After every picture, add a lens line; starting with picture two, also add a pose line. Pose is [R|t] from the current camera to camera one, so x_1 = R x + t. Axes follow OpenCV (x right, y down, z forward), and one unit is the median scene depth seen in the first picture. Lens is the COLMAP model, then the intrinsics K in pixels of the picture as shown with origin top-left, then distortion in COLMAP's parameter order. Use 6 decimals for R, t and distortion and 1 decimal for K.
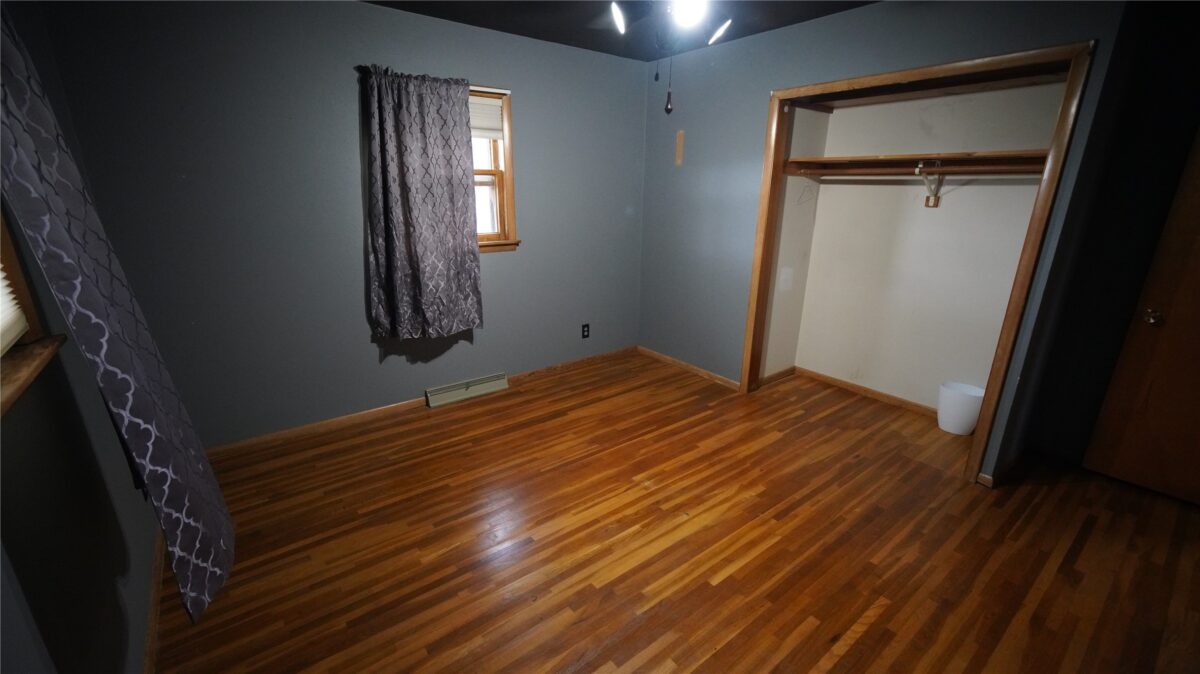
lens RADIAL K [[495.1, 0, 592.5], [0, 495.1, 340.5], [0, 0, 1]] dist [0.001998, 0.000227]
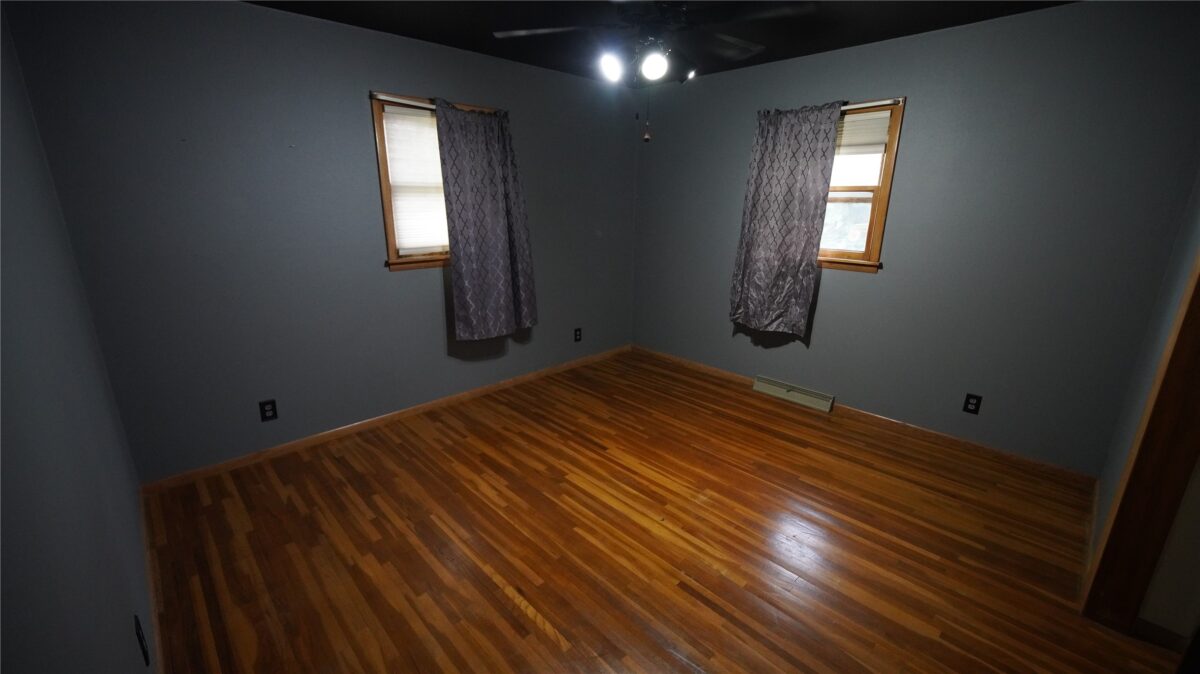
lens RADIAL K [[495.1, 0, 592.5], [0, 495.1, 340.5], [0, 0, 1]] dist [0.001998, 0.000227]
pose [[0.098318, 0.267319, -0.958579, 0.845077], [-0.300117, 0.926364, 0.227553, -0.144825], [0.948822, 0.265313, 0.171305, 0.470832]]
